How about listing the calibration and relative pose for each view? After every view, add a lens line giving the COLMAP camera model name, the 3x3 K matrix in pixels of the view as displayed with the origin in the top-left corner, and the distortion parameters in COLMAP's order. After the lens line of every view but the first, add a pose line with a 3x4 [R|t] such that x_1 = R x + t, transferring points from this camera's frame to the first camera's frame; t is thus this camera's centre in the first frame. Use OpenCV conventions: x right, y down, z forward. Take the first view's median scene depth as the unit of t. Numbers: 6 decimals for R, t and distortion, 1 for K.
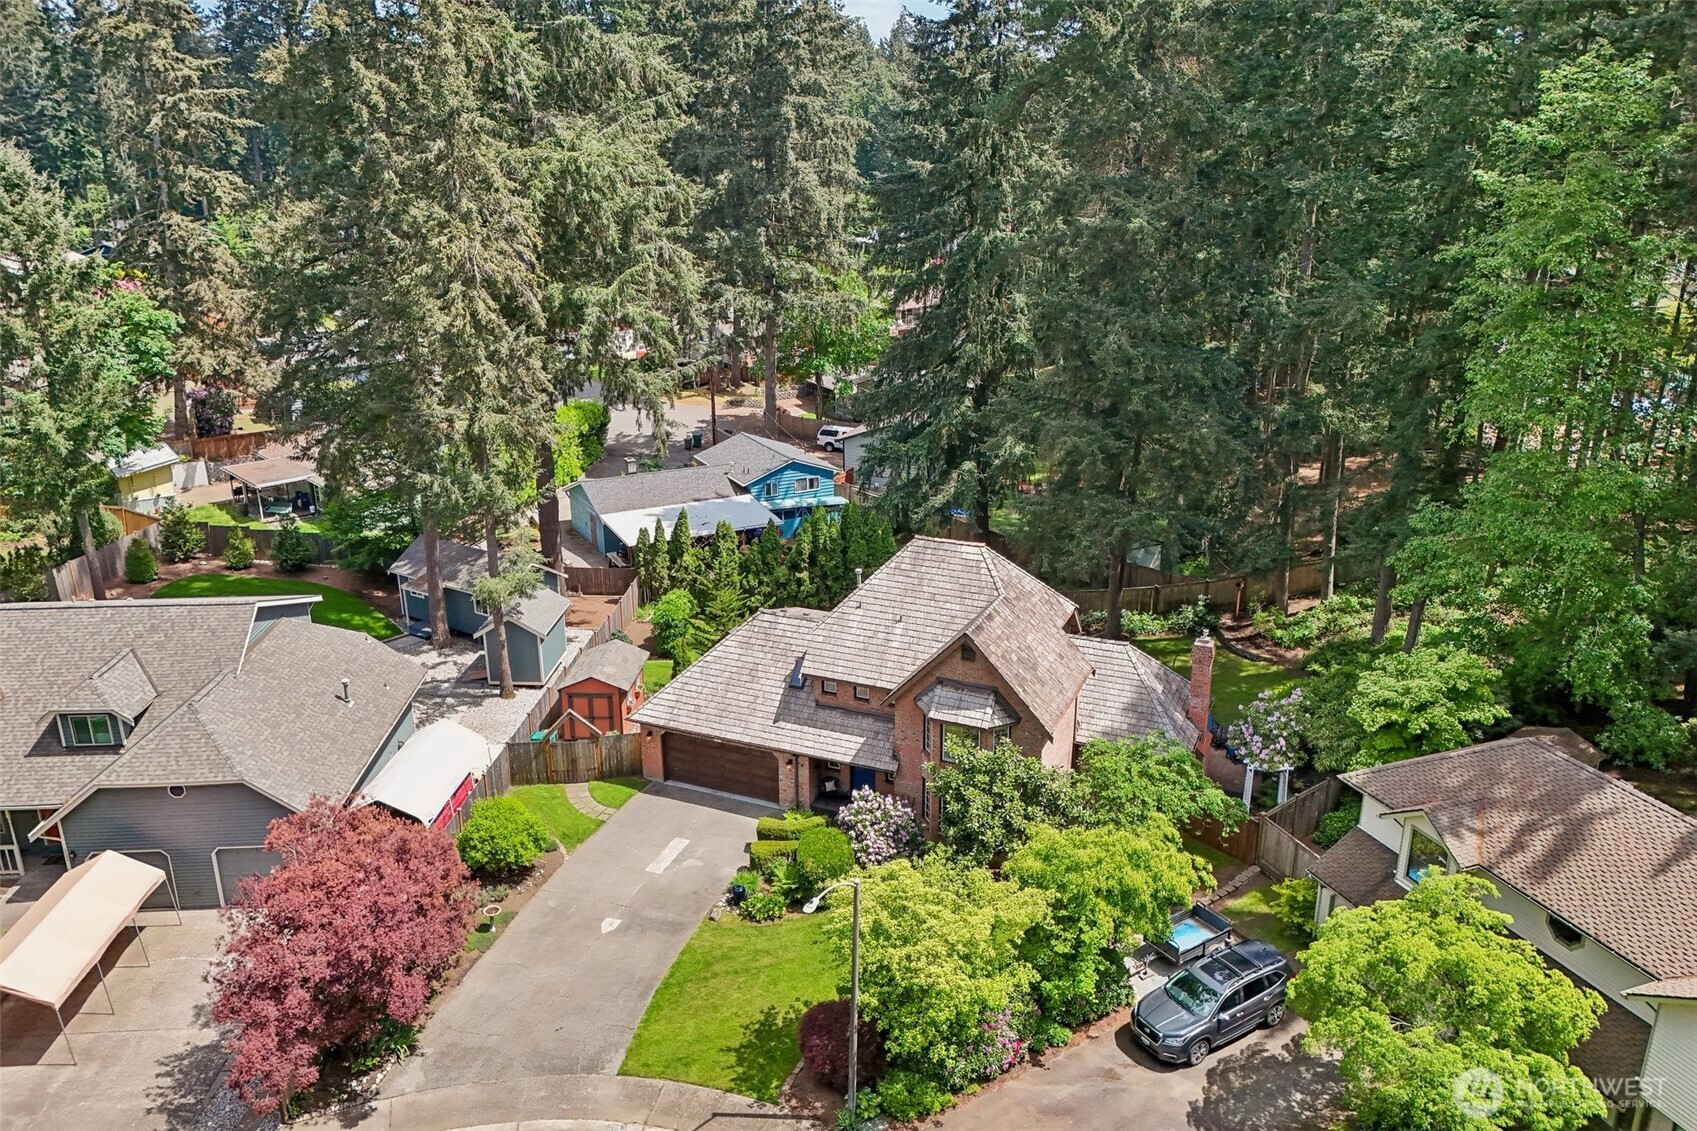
lens RADIAL K [[1271.9, 0, 848.5], [0, 1271.9, 565.5], [0, 0, 1]] dist [0.056683, -0.006575]
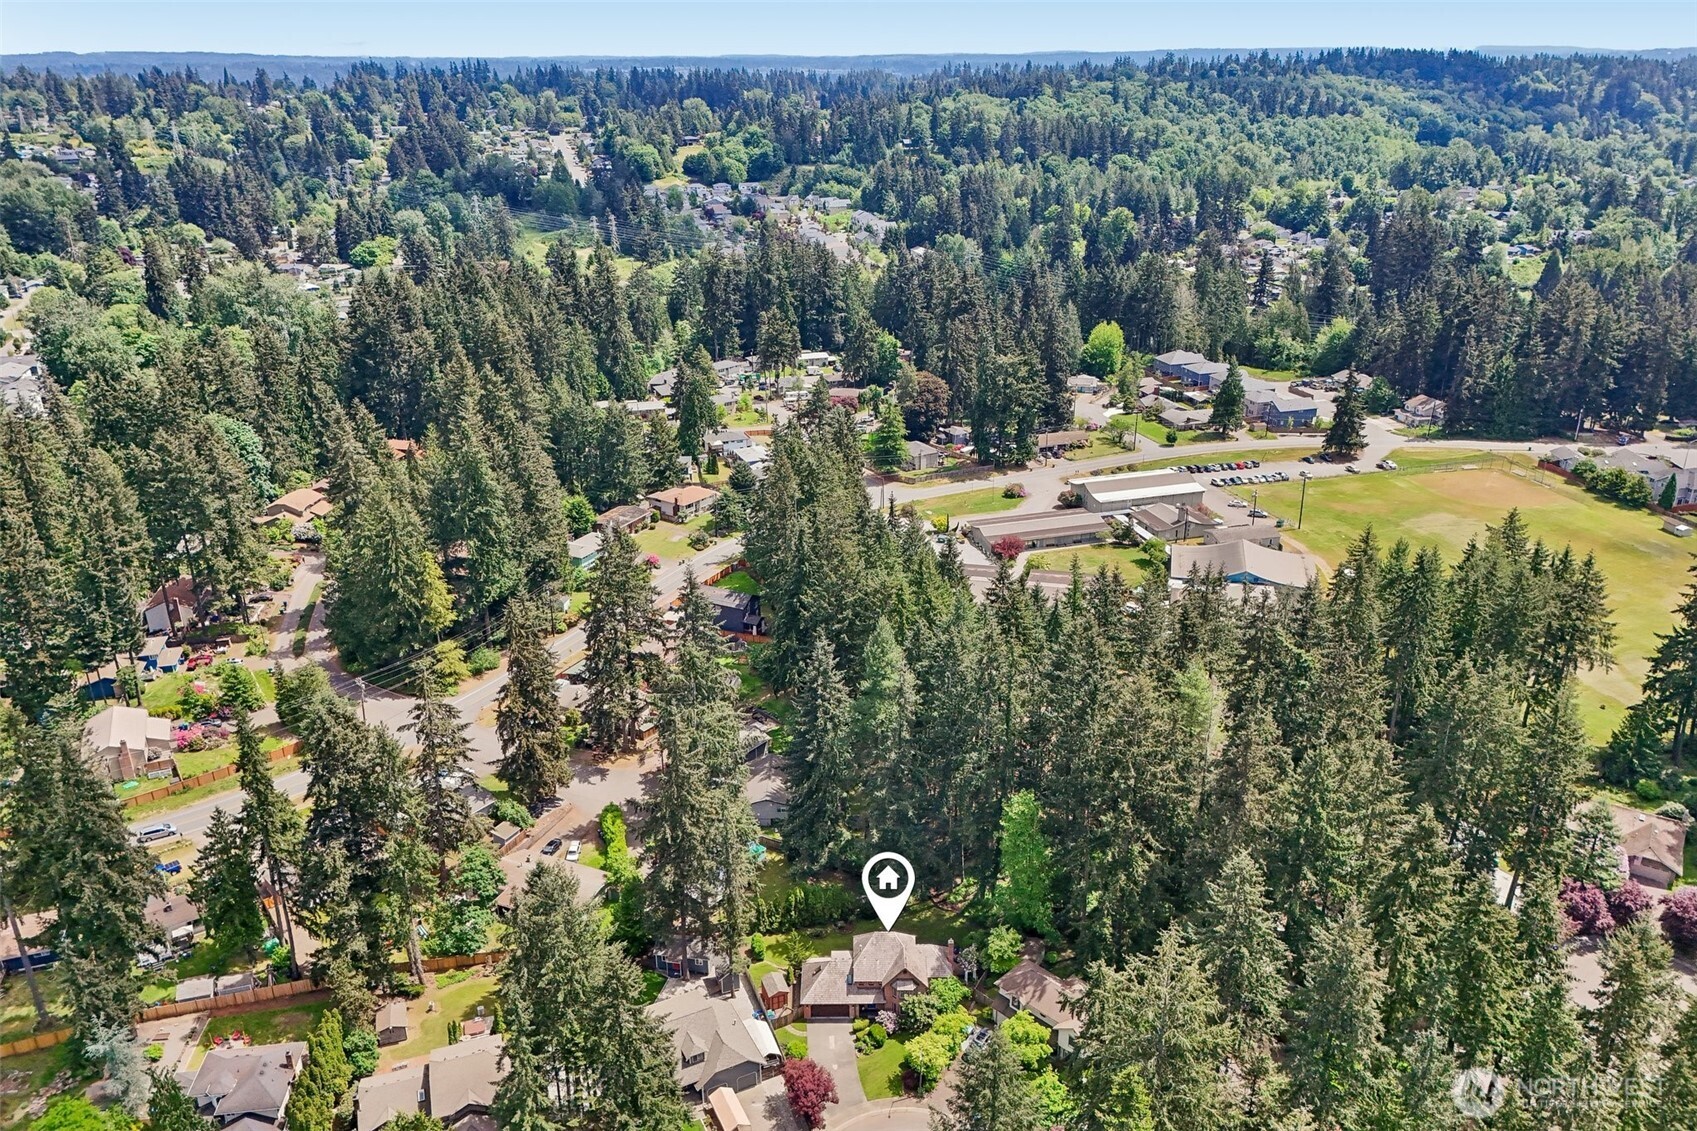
lens RADIAL K [[1271.9, 0, 848.5], [0, 1271.9, 565.5], [0, 0, 1]] dist [0.056683, -0.006575]
pose [[0.913674, -0.156873, 0.374954, -1.279641], [0.142895, 0.987602, 0.064990, -1.376608], [-0.380501, -0.005801, 0.924762, -2.443868]]
